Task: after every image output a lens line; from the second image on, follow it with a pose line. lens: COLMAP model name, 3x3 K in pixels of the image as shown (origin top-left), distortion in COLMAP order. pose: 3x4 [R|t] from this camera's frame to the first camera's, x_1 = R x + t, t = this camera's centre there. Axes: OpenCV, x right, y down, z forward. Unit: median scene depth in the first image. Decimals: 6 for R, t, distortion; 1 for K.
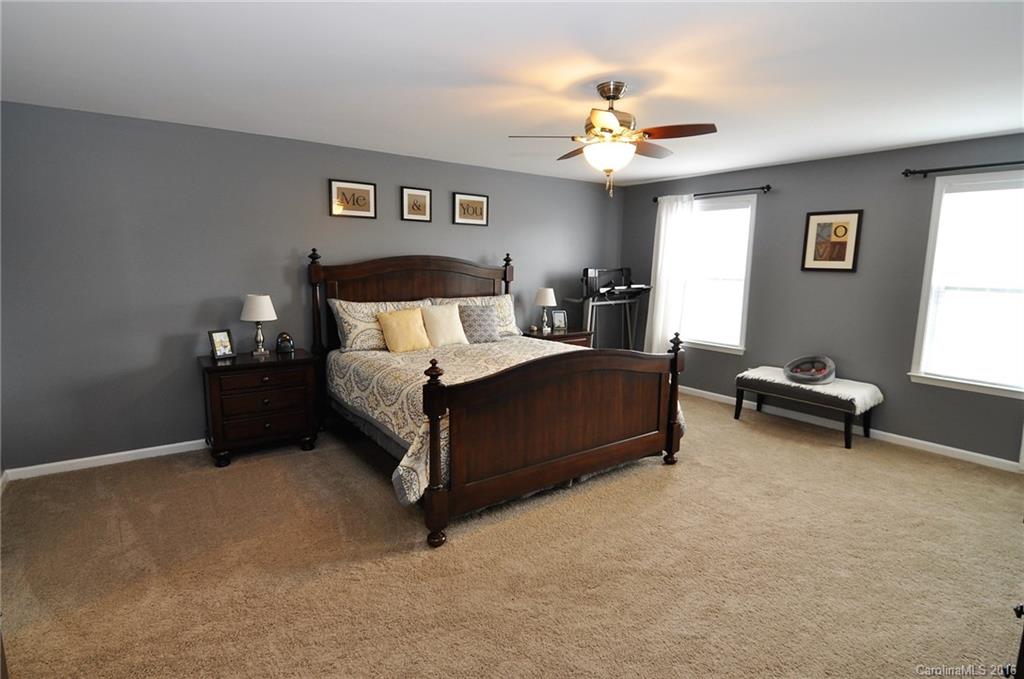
lens RADIAL K [[517.9, 0, 512.0], [0, 517.9, 339.5], [0, 0, 1]] dist [-0.013038, -0.000186]
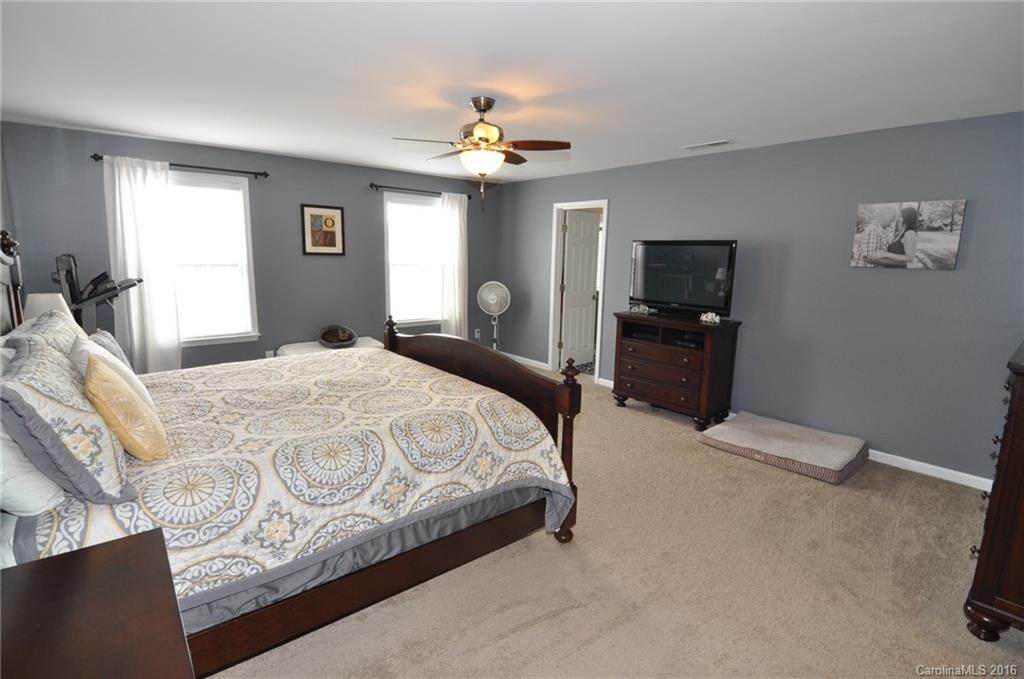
lens RADIAL K [[493.0, 0, 509.9], [0, 493.0, 339.3], [0, 0, 1]] dist [-0.001978, -0.010626]
pose [[-0.041695, -0.185378, 0.981782, -0.598124], [0.126817, 0.973708, 0.189239, -0.106077], [-0.991049, 0.132397, -0.017089, 0.626669]]
